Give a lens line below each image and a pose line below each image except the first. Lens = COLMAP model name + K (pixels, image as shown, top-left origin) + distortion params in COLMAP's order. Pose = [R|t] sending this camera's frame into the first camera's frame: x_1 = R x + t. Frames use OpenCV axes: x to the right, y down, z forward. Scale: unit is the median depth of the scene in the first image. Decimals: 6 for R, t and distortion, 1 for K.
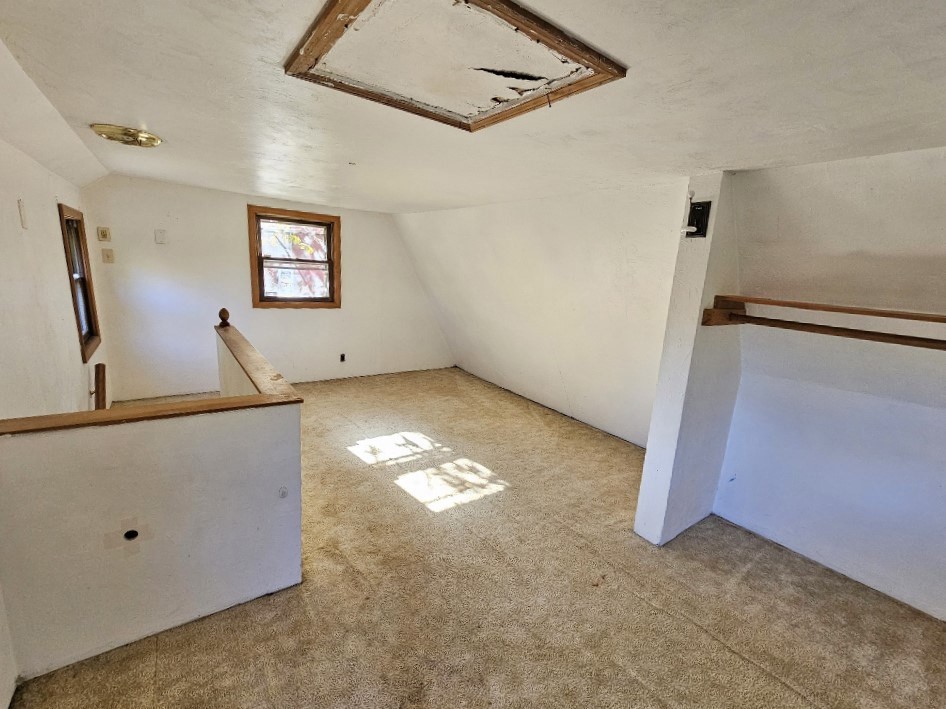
lens RADIAL K [[398.5, 0, 461.9], [0, 398.5, 354.1], [0, 0, 1]] dist [0.001385, 0.000132]
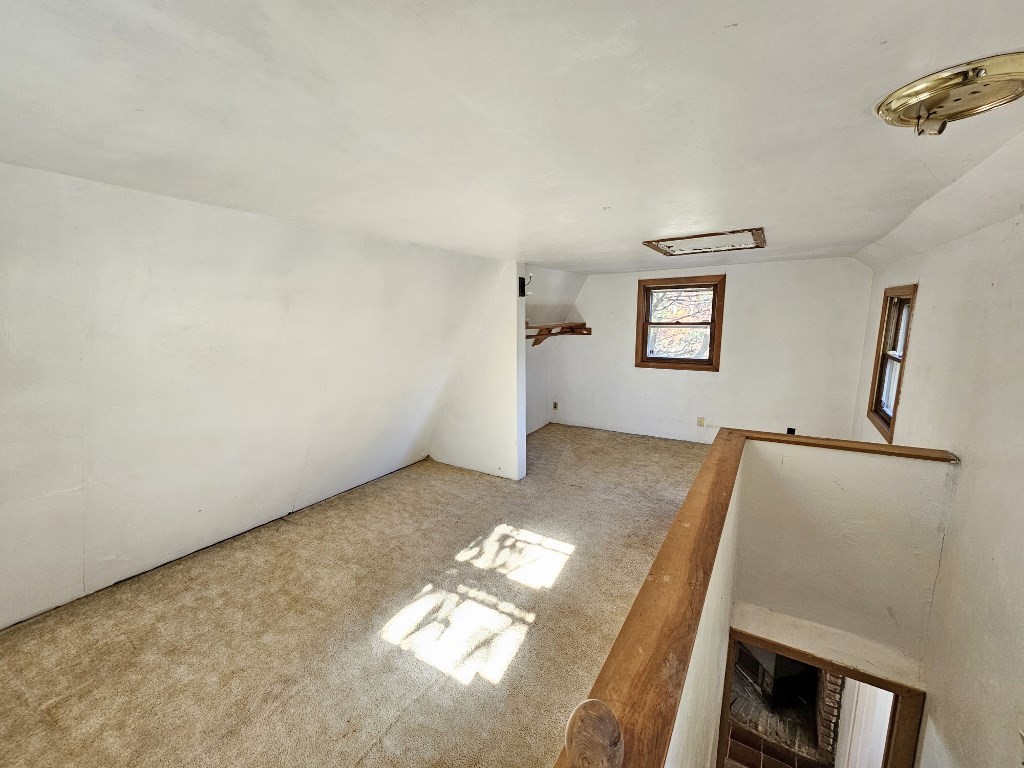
lens RADIAL K [[431.3, 0, 500.0], [0, 431.3, 383.6], [0, 0, 1]] dist [0.001385, 0.000132]
pose [[-0.344134, -0.214120, 0.914180, -0.709987], [0.201269, 0.934193, 0.294573, -0.297003], [-0.917095, 0.285369, -0.278392, 1.004472]]
